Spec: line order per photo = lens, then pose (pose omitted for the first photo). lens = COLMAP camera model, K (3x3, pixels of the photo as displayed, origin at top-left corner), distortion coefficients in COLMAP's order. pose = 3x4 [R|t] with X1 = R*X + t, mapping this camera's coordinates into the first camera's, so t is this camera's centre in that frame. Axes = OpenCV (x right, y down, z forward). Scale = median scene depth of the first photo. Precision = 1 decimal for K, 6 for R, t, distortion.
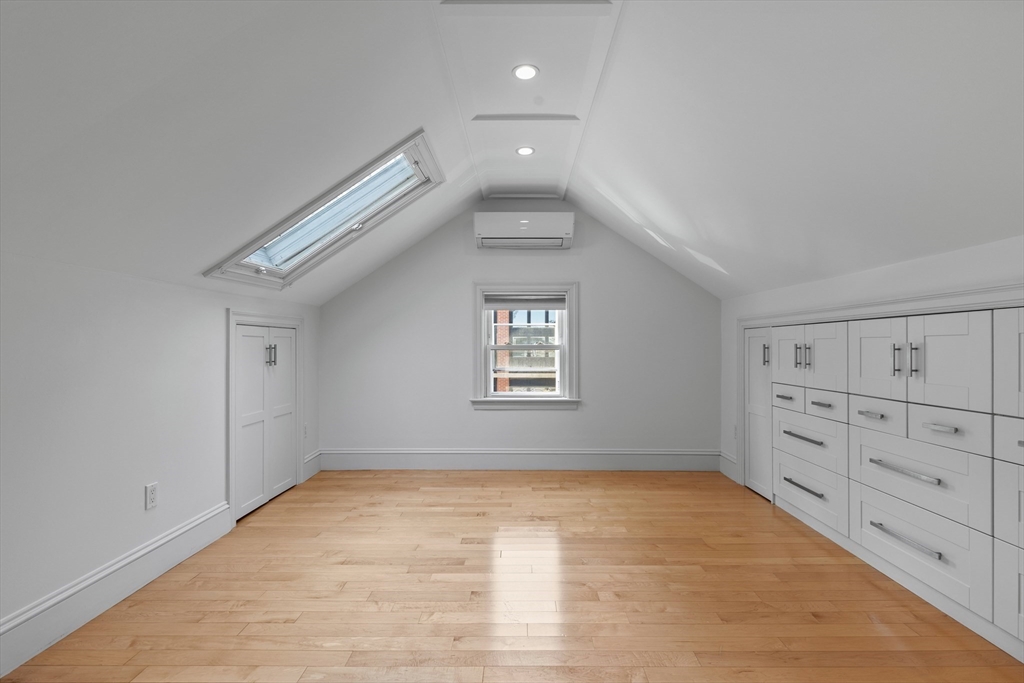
lens RADIAL K [[466.4, 0, 517.1], [0, 466.4, 346.7], [0, 0, 1]] dist [0.010032, -0.002462]
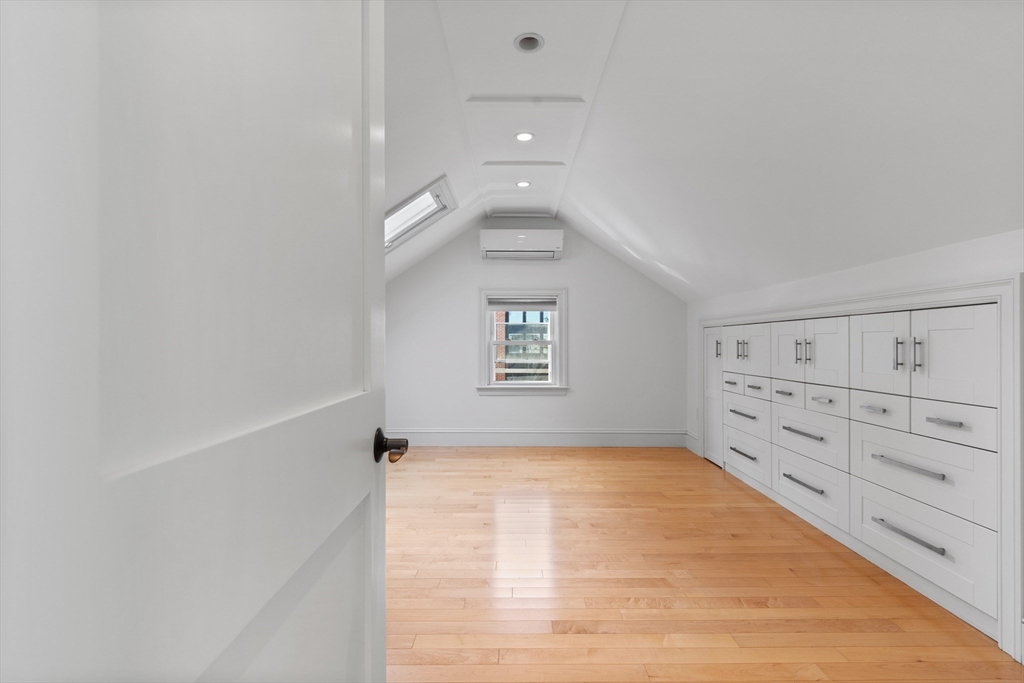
lens RADIAL K [[466.4, 0, 516.0], [0, 466.4, 342.0], [0, 0, 1]] dist [0.010032, -0.002462]
pose [[0.999961, 0.001522, 0.008738, -0.011621], [-0.001496, 0.999994, -0.002973, 0.003699], [-0.008742, 0.002960, 0.999957, -0.232081]]
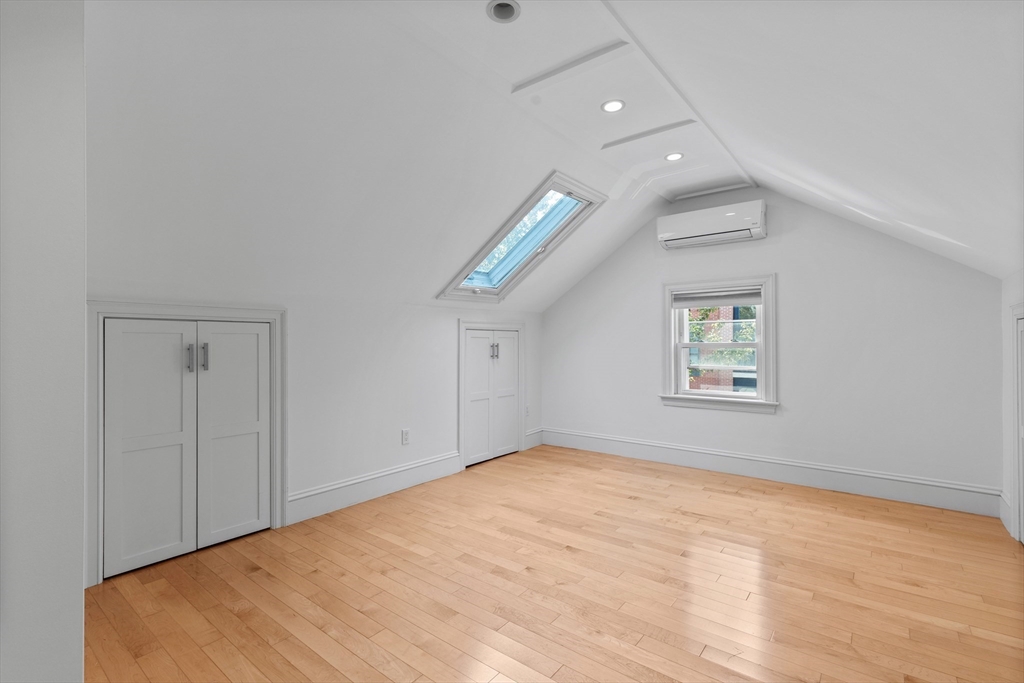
lens RADIAL K [[466.4, 0, 521.3], [0, 466.4, 339.9], [0, 0, 1]] dist [0.010032, -0.002462]
pose [[0.792225, -0.007112, -0.610187, 0.370745], [0.000895, 0.999945, -0.010493, -0.000457], [0.610228, 0.007766, 0.792188, -0.029298]]
